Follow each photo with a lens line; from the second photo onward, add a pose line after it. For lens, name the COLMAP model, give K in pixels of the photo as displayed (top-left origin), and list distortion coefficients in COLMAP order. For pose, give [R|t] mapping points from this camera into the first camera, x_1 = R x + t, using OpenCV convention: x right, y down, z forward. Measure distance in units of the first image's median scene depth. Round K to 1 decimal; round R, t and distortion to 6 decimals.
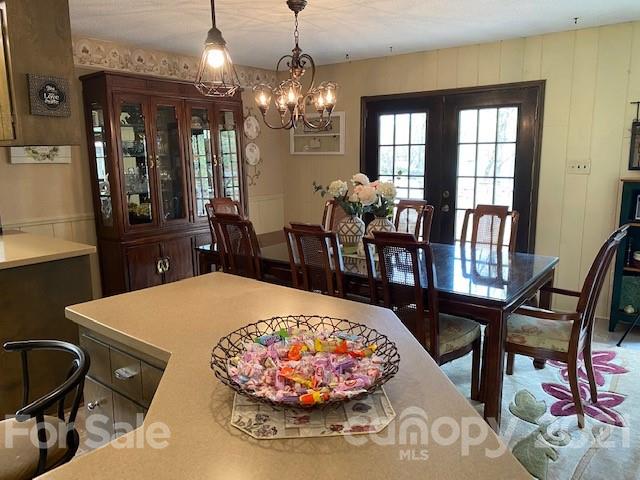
lens RADIAL K [[487.1, 0, 320.1], [0, 487.1, 241.5], [0, 0, 1]] dist [0.033866, -0.043524]
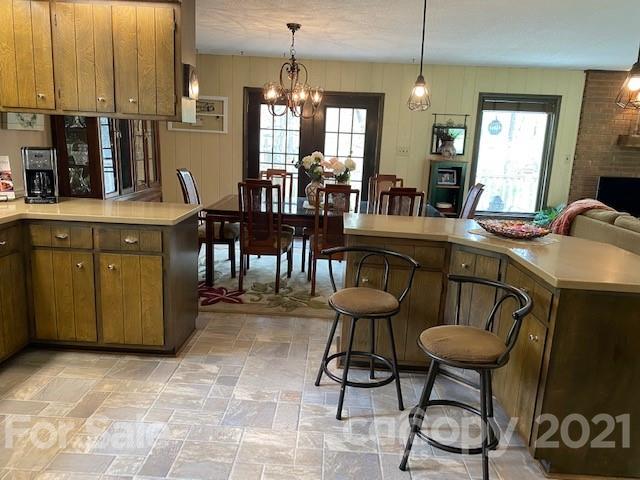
lens RADIAL K [[487.1, 0, 322.0], [0, 487.1, 239.1], [0, 0, 1]] dist [0.033866, -0.043524]
pose [[0.809092, -0.072329, 0.583214, -0.582423], [0.050366, 0.997280, 0.053807, 0.027961], [-0.585520, -0.014161, 0.810534, -0.113957]]
